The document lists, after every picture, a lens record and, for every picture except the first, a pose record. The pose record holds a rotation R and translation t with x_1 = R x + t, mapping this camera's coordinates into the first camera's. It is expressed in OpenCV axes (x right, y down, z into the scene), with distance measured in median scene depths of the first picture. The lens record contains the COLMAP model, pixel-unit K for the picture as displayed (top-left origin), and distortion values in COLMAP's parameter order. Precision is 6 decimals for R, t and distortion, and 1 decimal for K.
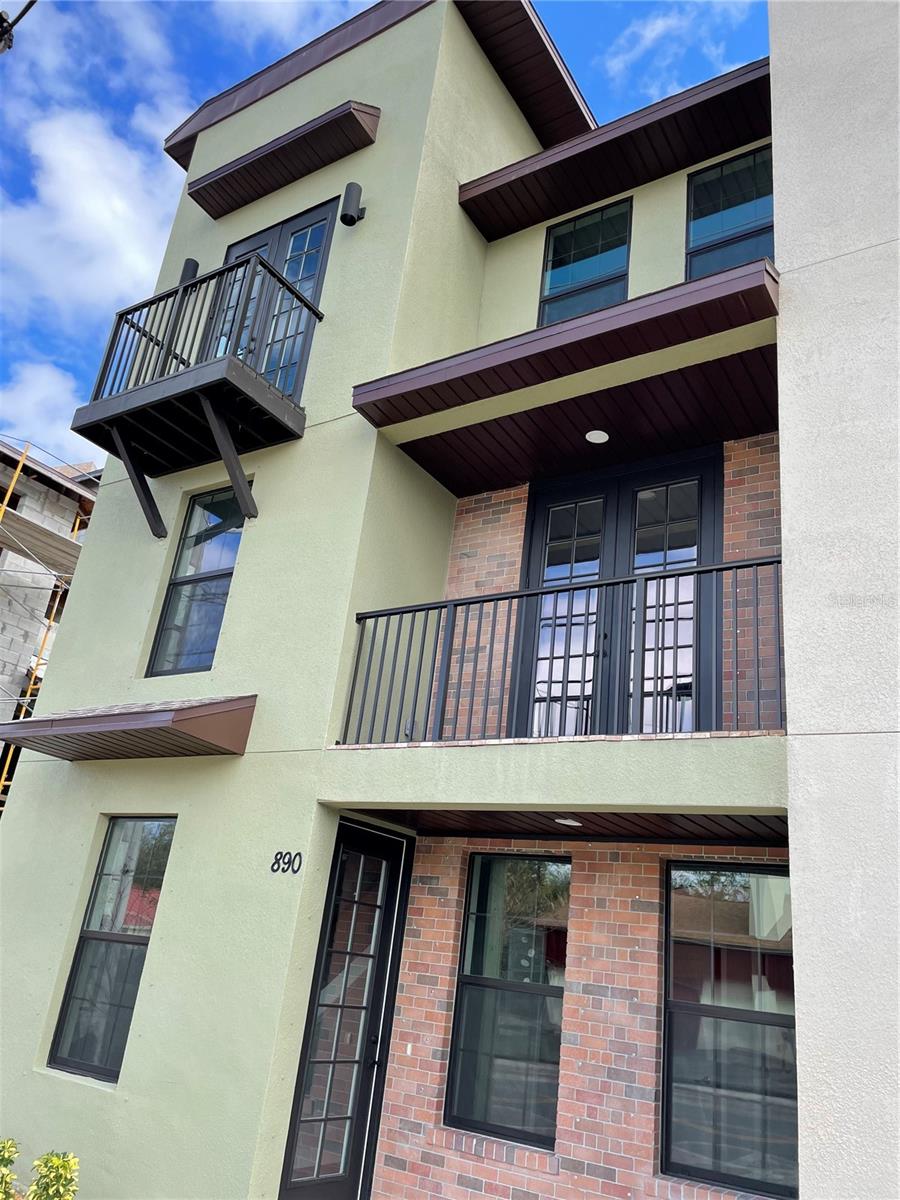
lens RADIAL K [[904.0, 0, 457.1], [0, 904.0, 599.0], [0, 0, 1]] dist [0.077679, -0.099559]
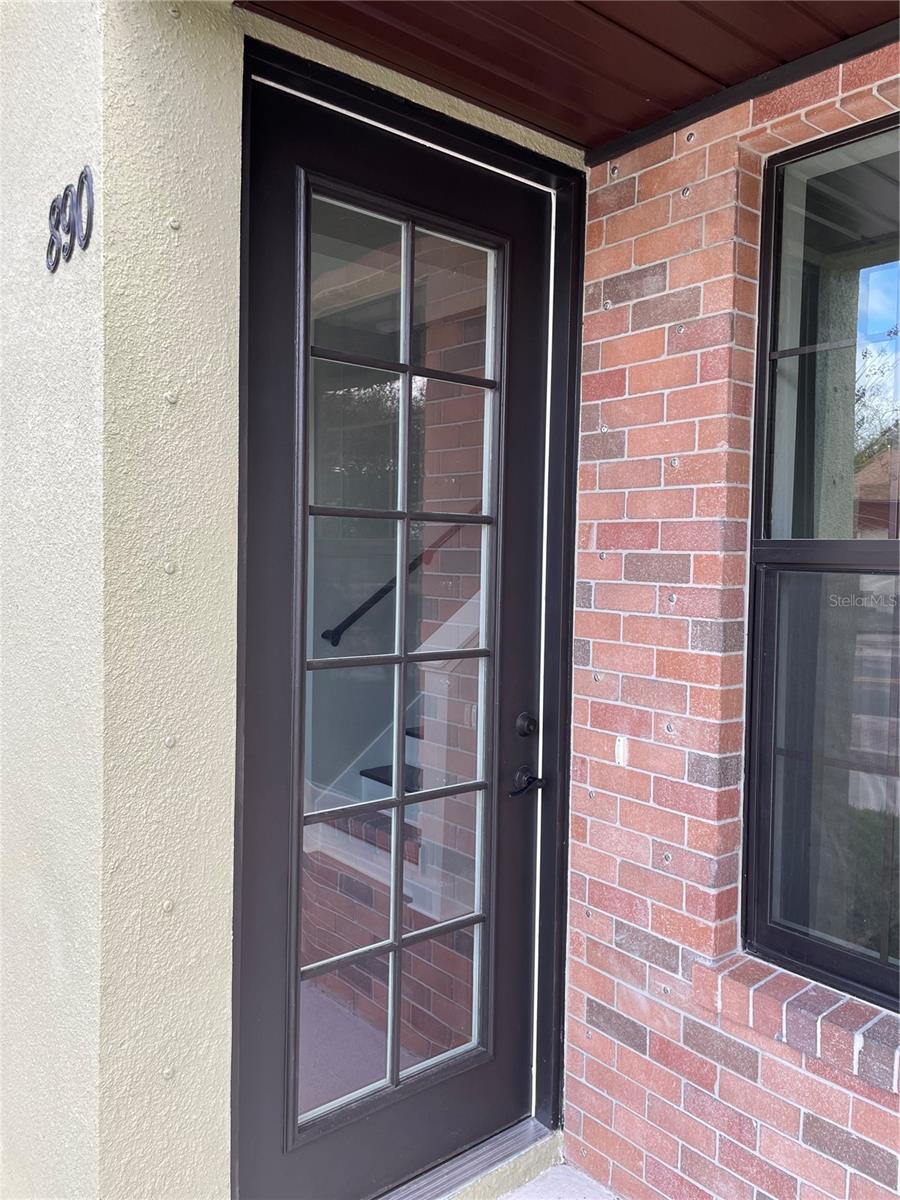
lens RADIAL K [[904.0, 0, 447.8], [0, 904.0, 591.8], [0, 0, 1]] dist [0.077679, -0.099559]
pose [[0.948282, -0.081824, -0.306703, -0.003858], [0.195637, 0.911538, 0.361697, 0.295593], [0.249976, -0.402993, 0.880402, 0.697586]]
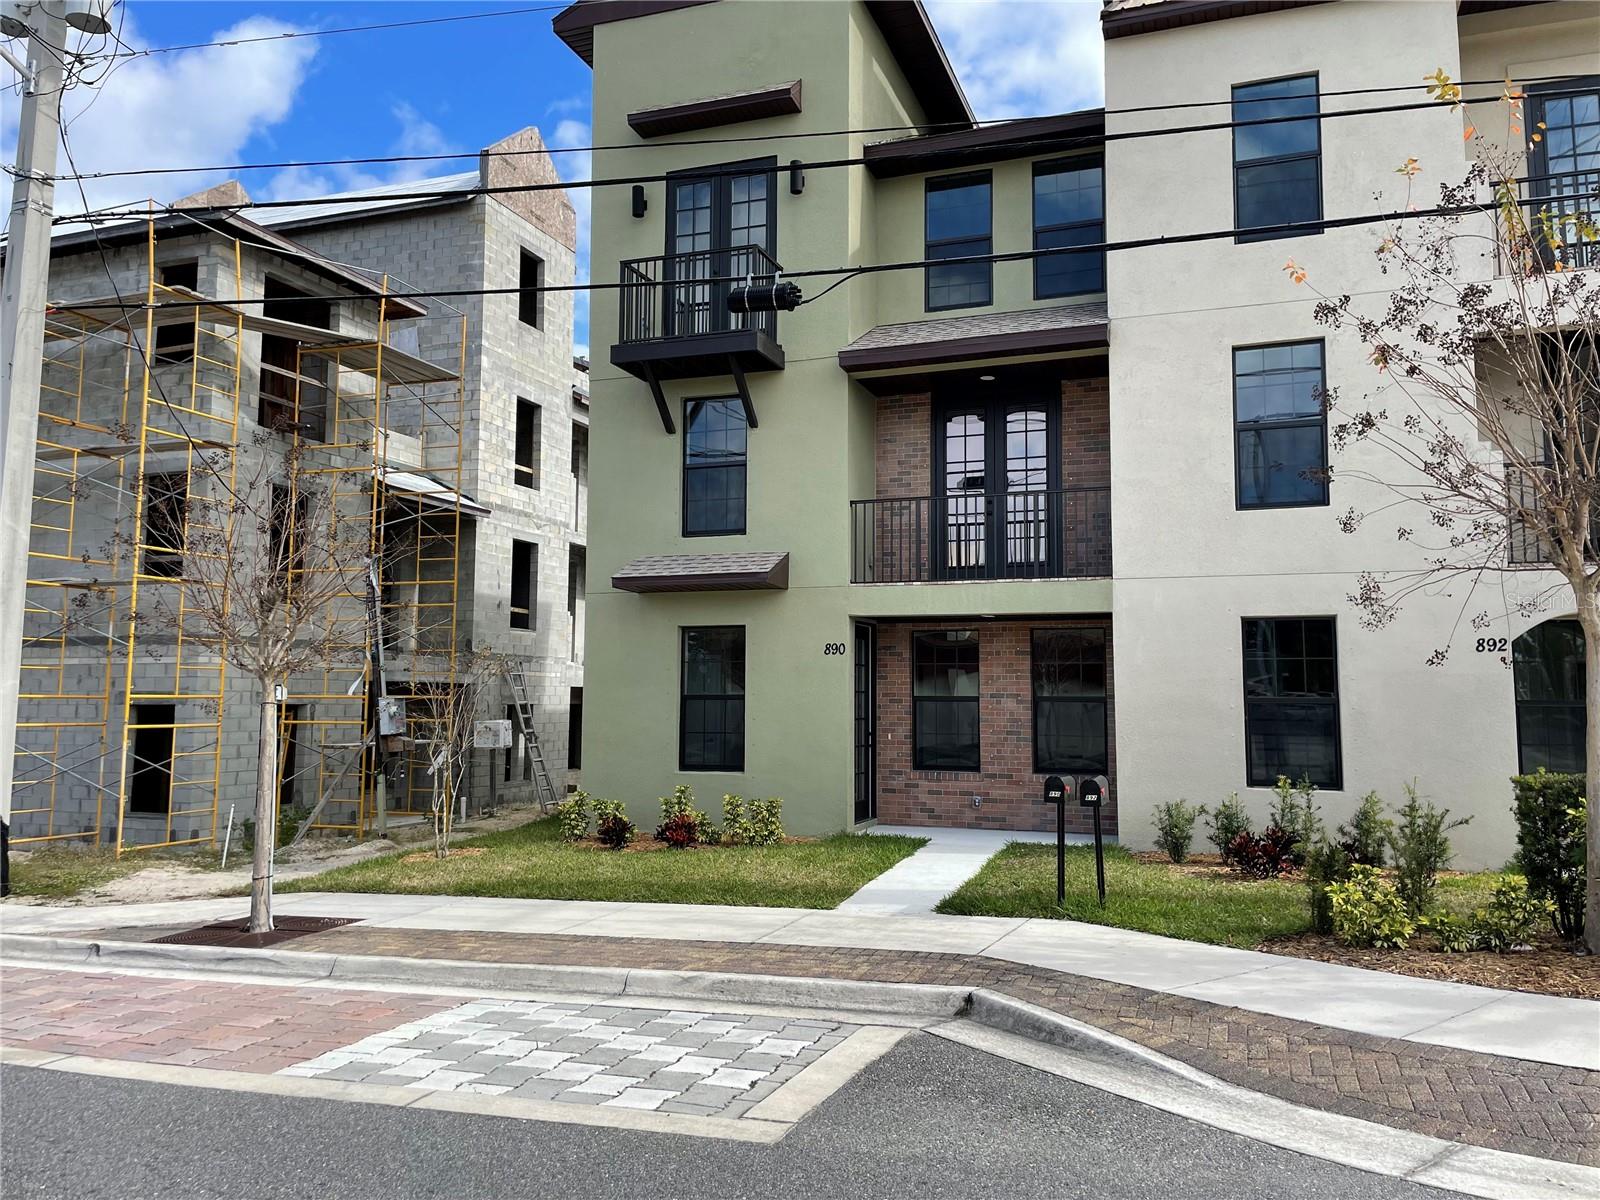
lens RADIAL K [[1205.4, 0, 805.1], [0, 1205.4, 593.8], [0, 0, 1]] dist [0.077679, -0.099559]
pose [[0.970930, -0.087158, 0.222932, -0.723022], [0.014646, 0.951237, 0.308112, -0.519648], [-0.238916, -0.295890, 0.924861, -1.094217]]
